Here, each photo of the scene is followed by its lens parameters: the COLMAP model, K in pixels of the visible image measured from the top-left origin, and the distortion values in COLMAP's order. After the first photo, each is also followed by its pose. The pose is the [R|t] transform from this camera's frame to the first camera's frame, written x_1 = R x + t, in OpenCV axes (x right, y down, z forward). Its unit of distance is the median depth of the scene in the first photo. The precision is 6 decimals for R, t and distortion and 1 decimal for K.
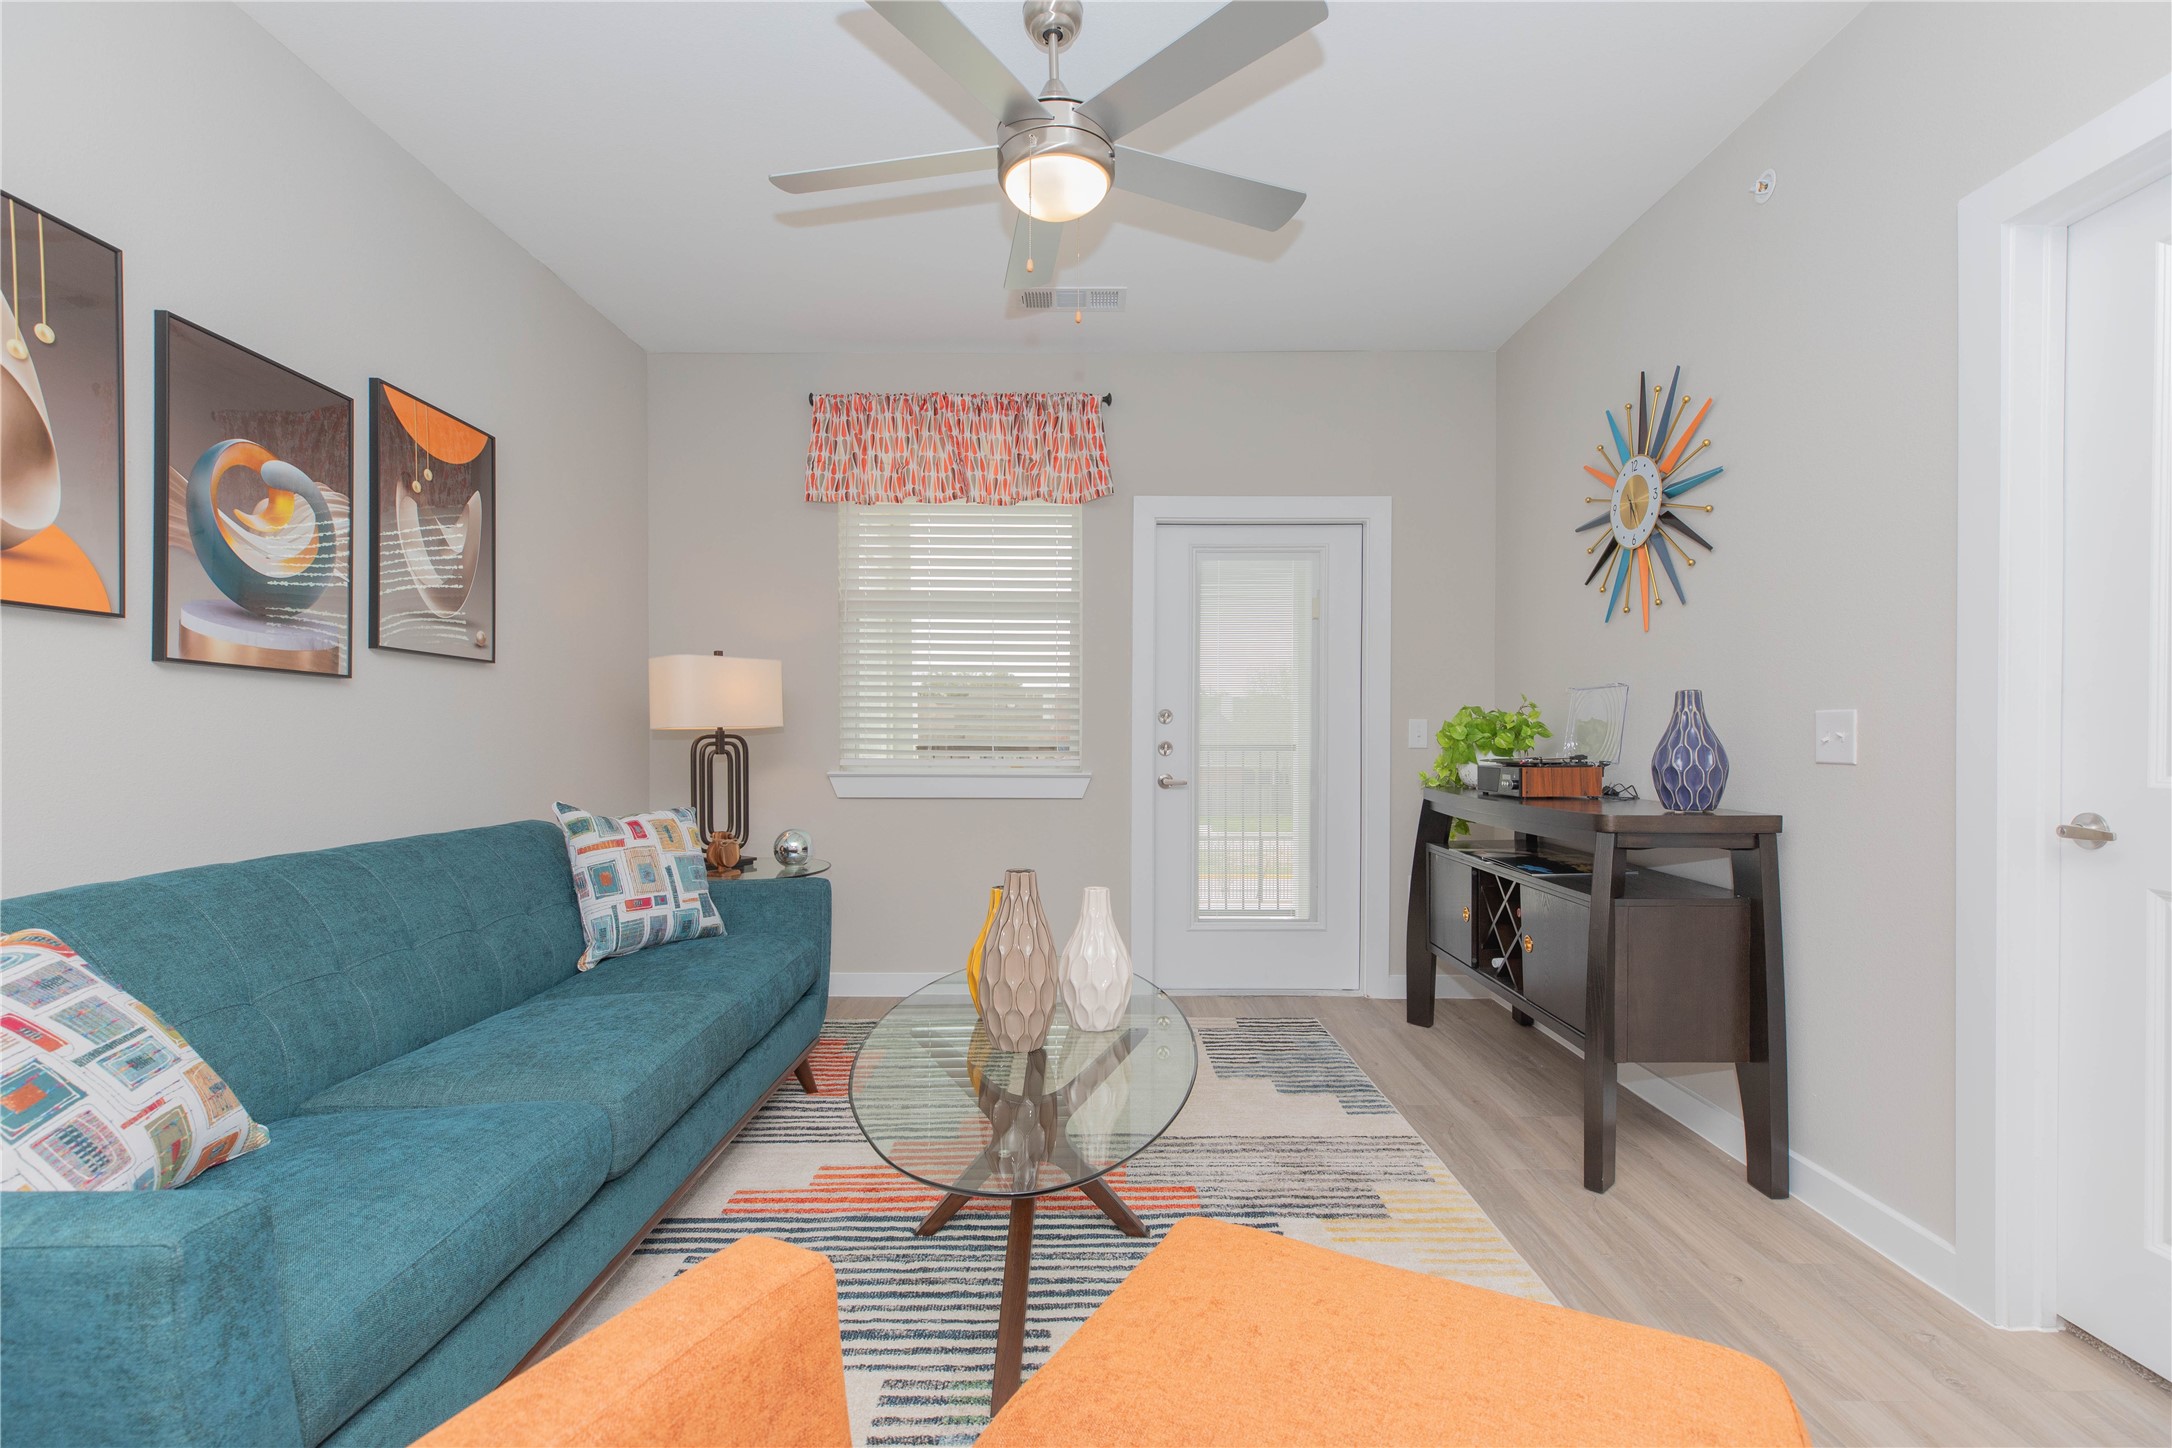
lens RADIAL K [[1001.5, 0, 1095.8], [0, 1001.5, 735.4], [0, 0, 1]] dist [0.008397, 0.001268]
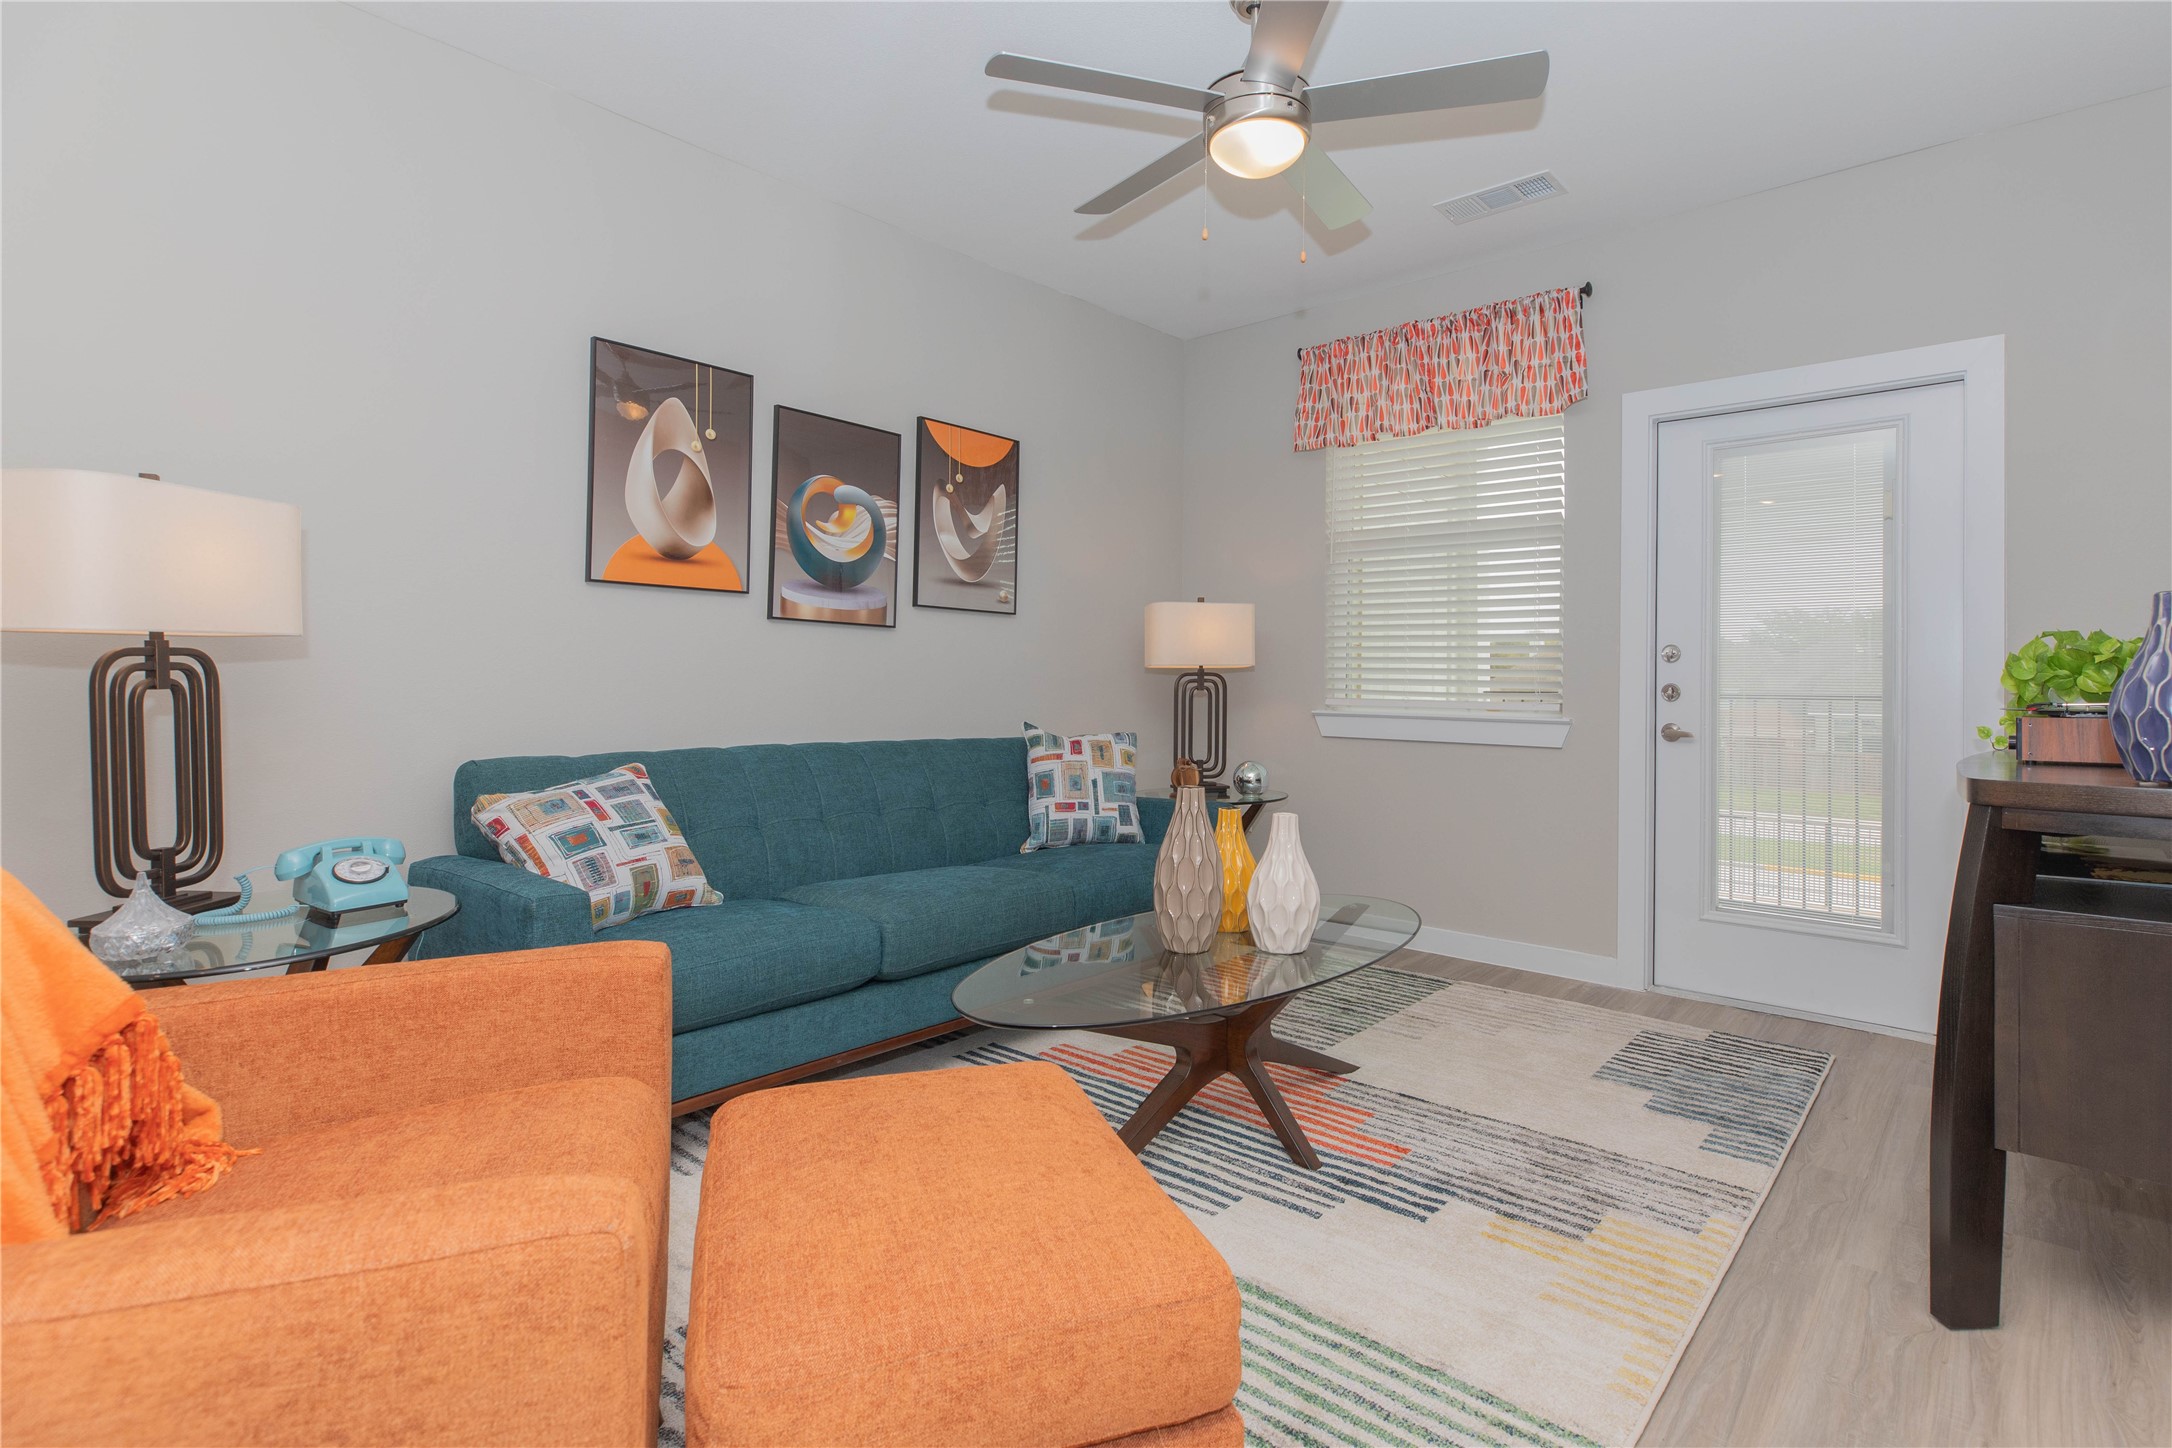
lens RADIAL K [[1073.1, 0, 1090.3], [0, 1073.1, 656.1], [0, 0, 1]] dist [-0.000125, 0.000261]
pose [[0.746993, -0.007395, -0.664791, 0.438360], [-0.012583, 0.999602, -0.025258, 0.016893], [0.664713, 0.027232, 0.746602, 0.038291]]
